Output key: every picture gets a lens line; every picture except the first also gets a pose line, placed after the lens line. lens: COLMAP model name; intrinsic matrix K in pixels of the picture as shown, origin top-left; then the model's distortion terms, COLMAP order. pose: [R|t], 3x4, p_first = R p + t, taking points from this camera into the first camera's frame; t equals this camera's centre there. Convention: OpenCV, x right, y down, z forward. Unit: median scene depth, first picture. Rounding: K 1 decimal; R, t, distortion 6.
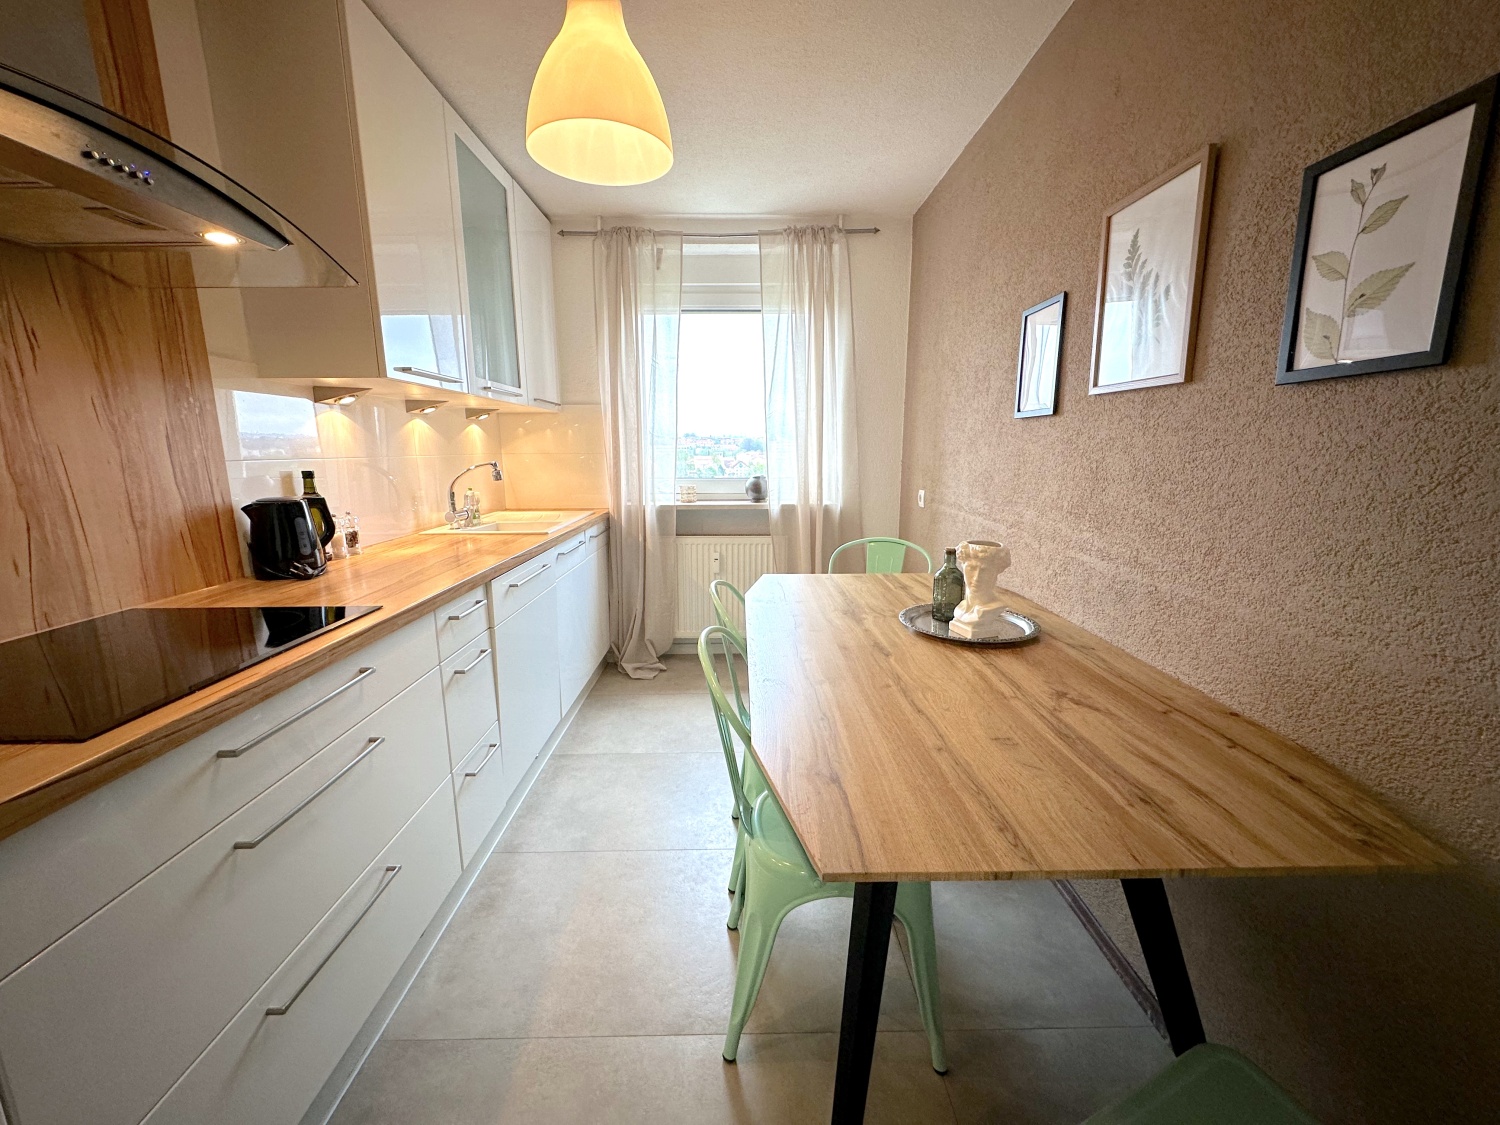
lens RADIAL K [[592.3, 0, 750.0], [0, 592.3, 562.5], [0, 0, 1]] dist [0.000120, 0.000762]
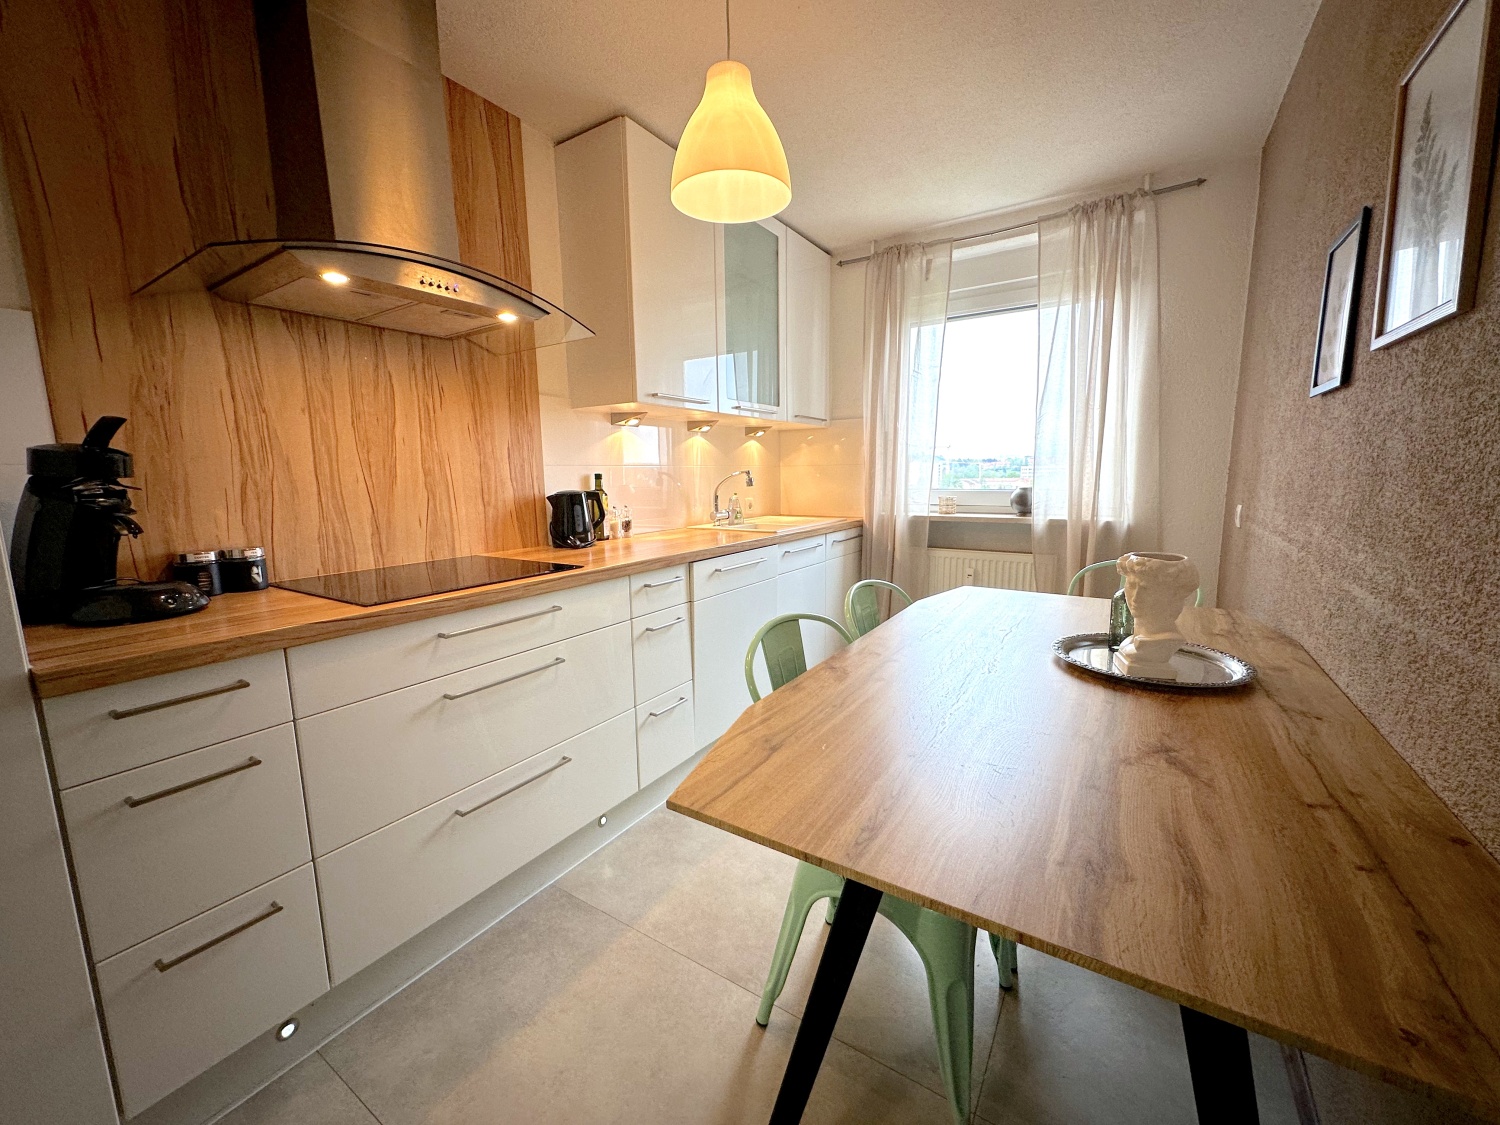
lens RADIAL K [[592.3, 0, 750.0], [0, 592.3, 562.5], [0, 0, 1]] dist [0.000120, 0.000762]
pose [[0.833376, 0.075858, -0.547476, 0.313242], [-0.095272, 0.995426, -0.007098, 0.027023], [0.544434, 0.058075, 0.836791, 0.046761]]
